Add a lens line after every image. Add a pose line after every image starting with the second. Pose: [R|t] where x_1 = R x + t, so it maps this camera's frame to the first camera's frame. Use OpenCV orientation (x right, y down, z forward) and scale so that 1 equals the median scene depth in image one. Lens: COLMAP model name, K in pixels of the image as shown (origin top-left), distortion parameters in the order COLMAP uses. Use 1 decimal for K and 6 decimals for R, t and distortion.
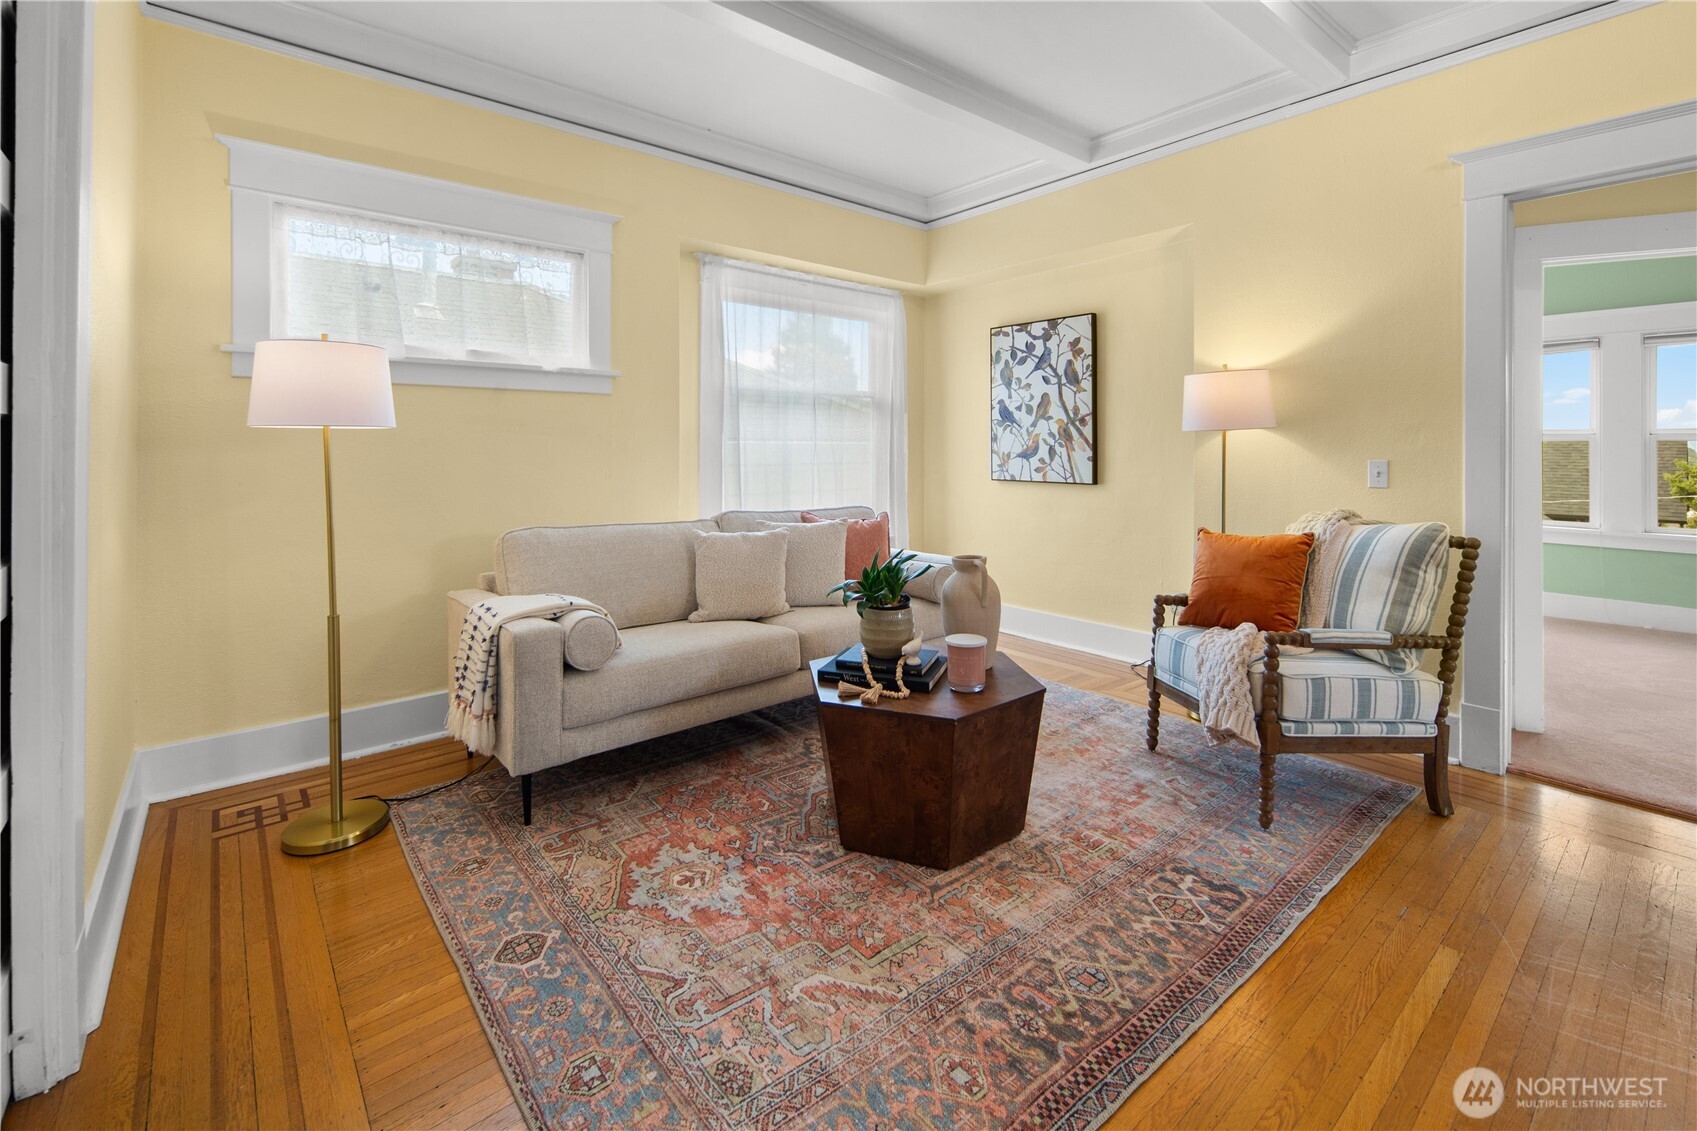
lens RADIAL K [[739.0, 0, 849.2], [0, 739.0, 445.5], [0, 0, 1]] dist [0.000859, -0.001842]
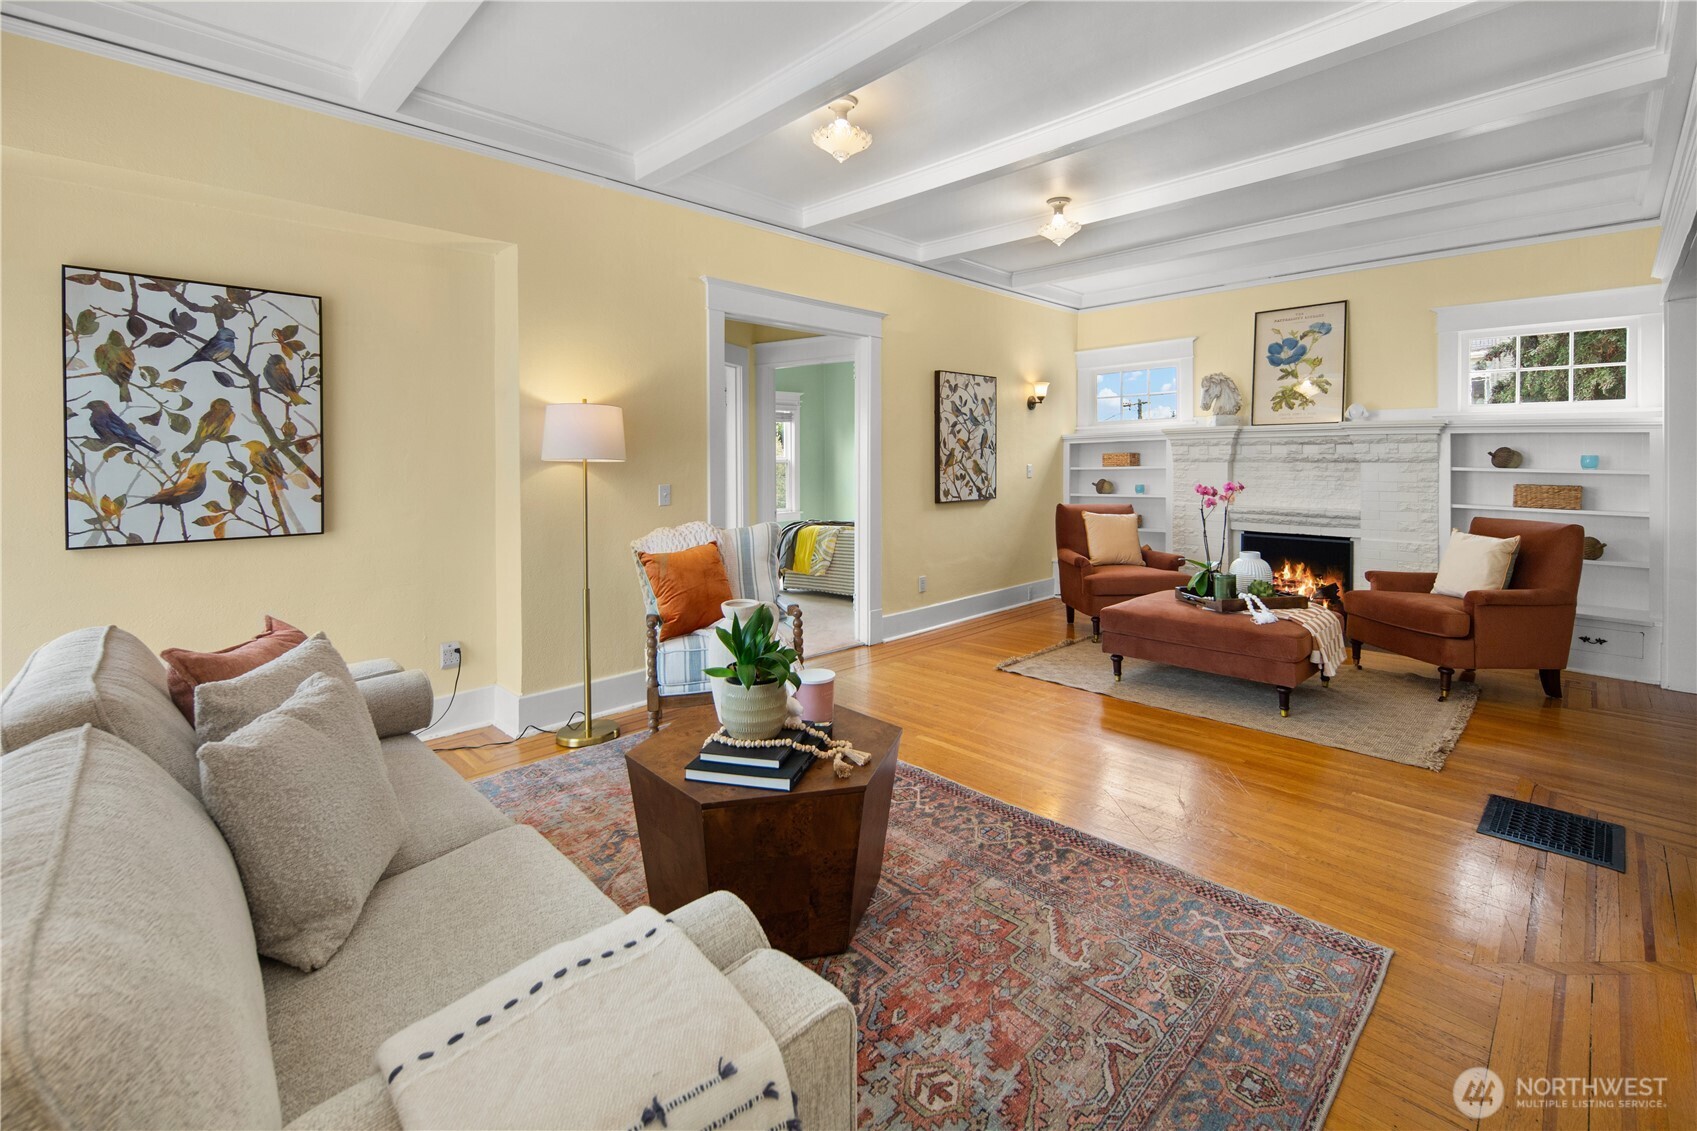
lens RADIAL K [[739.0, 0, 851.6], [0, 739.0, 474.0], [0, 0, 1]] dist [0.000859, -0.001842]
pose [[-0.084968, -0.020219, 0.996178, -0.927055], [0.007782, 0.999750, 0.020955, -0.035439], [-0.996353, 0.009533, -0.084790, 1.145801]]
